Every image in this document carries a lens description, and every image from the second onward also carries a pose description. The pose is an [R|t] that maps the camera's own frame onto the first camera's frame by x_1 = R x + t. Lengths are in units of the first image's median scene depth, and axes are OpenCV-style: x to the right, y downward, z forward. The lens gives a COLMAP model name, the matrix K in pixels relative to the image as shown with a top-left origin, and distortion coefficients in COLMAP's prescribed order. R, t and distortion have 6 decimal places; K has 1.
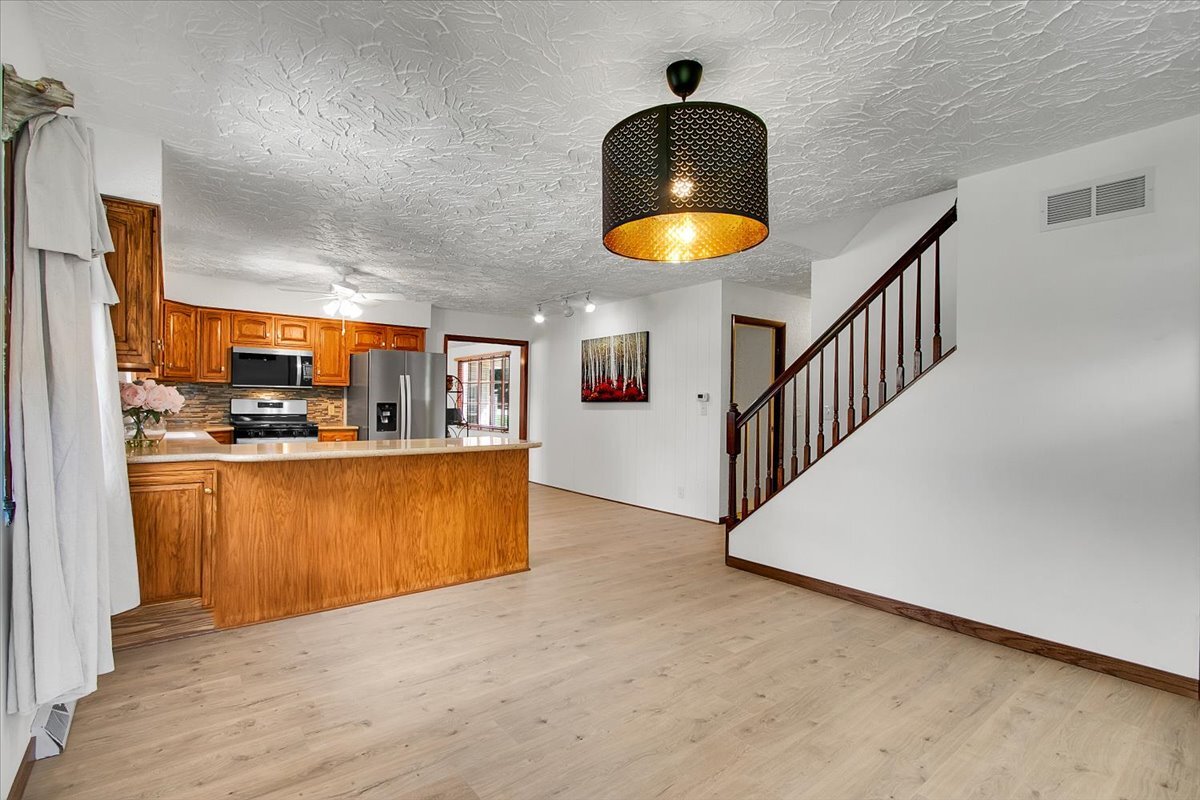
lens RADIAL K [[560.9, 0, 589.1], [0, 560.9, 403.6], [0, 0, 1]] dist [-0.016840, 0.005012]
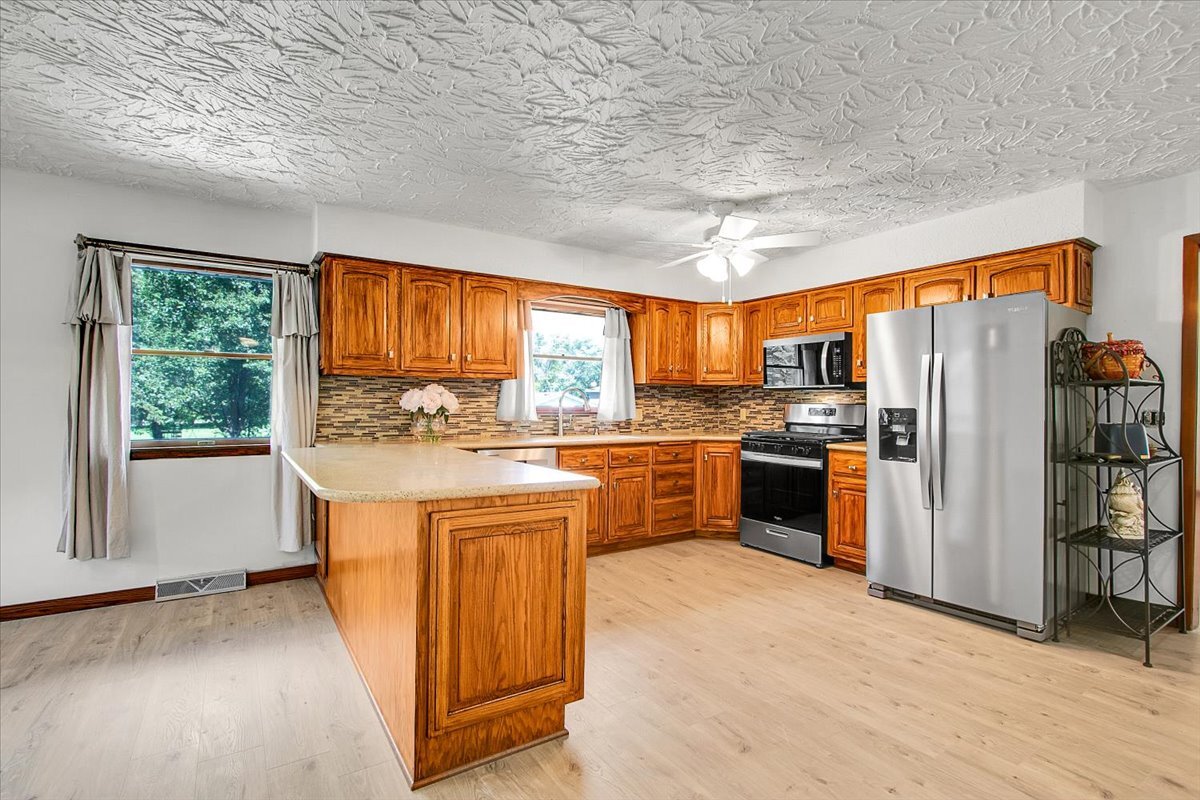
lens RADIAL K [[560.9, 0, 589.1], [0, 560.9, 403.6], [0, 0, 1]] dist [-0.016840, 0.005012]
pose [[-0.092535, -0.009003, -0.995669, 0.562520], [-0.010987, 0.999907, -0.008020, 0.002854], [0.995649, 0.010197, -0.092626, 2.111424]]
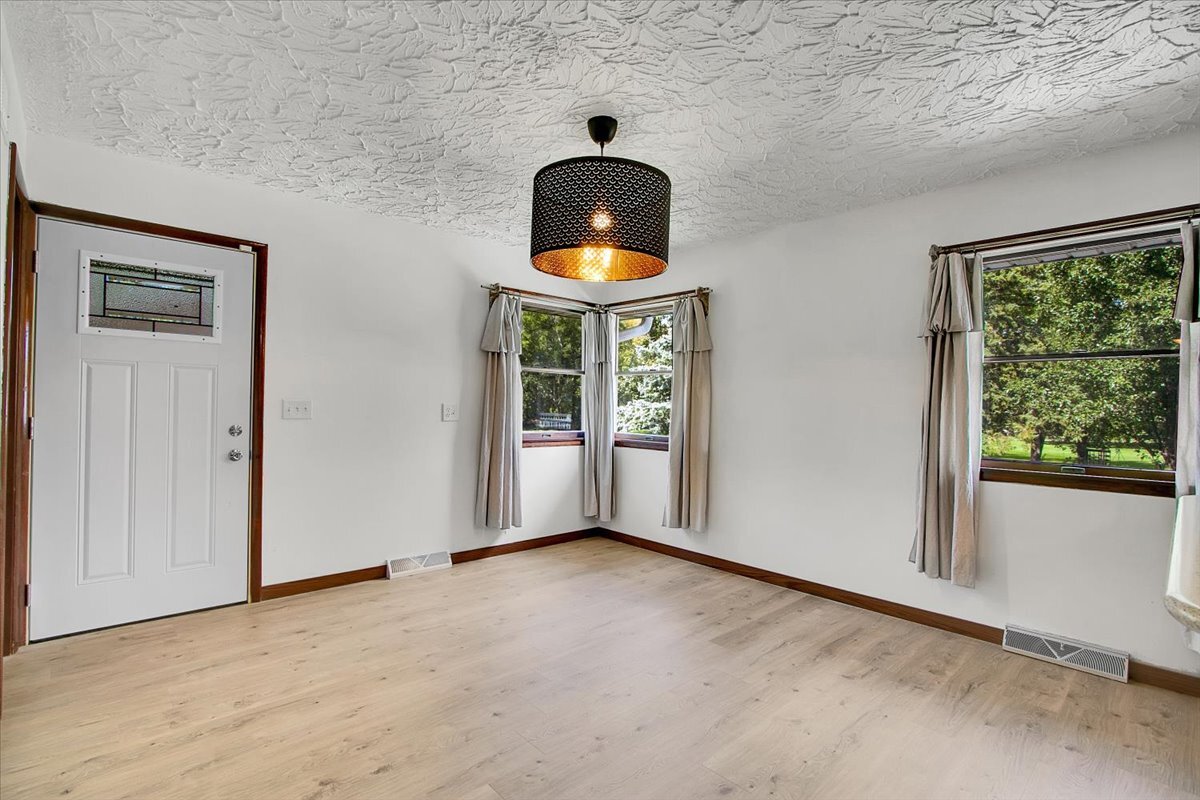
lens RADIAL K [[560.9, 0, 589.1], [0, 560.9, 403.6], [0, 0, 1]] dist [-0.016840, 0.005012]
pose [[-0.996128, -0.030293, -0.082536, 0.257656], [-0.030431, 0.999537, 0.000409, -0.000978], [0.082486, 0.002919, -0.996588, 2.016030]]
